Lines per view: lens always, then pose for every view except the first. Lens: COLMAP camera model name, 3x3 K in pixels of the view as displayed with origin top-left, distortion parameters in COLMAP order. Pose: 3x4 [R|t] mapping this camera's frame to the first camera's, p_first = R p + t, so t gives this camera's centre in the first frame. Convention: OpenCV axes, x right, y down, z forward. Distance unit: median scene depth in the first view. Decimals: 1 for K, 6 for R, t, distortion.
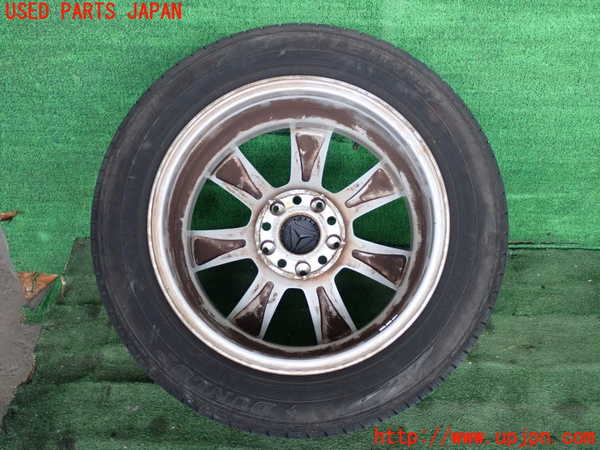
lens RADIAL K [[819.1, 0, 301.2], [0, 819.1, 225.0], [0, 0, 1]] dist [-0.002552, 0.000000]
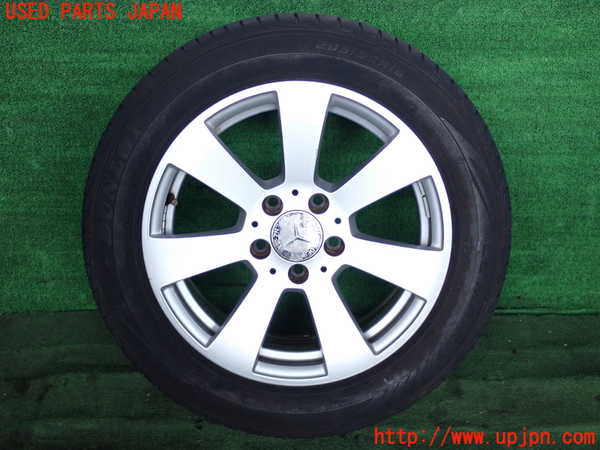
lens RADIAL K [[949.7, 0, 299.1], [0, 949.7, 224.9], [0, 0, 1]] dist [0.004989, 0.000000]
pose [[0.998748, -0.017191, 0.046967, 0.004687], [0.024050, 0.988449, -0.149631, 0.097011], [-0.043853, 0.150574, 0.987626, -0.075226]]
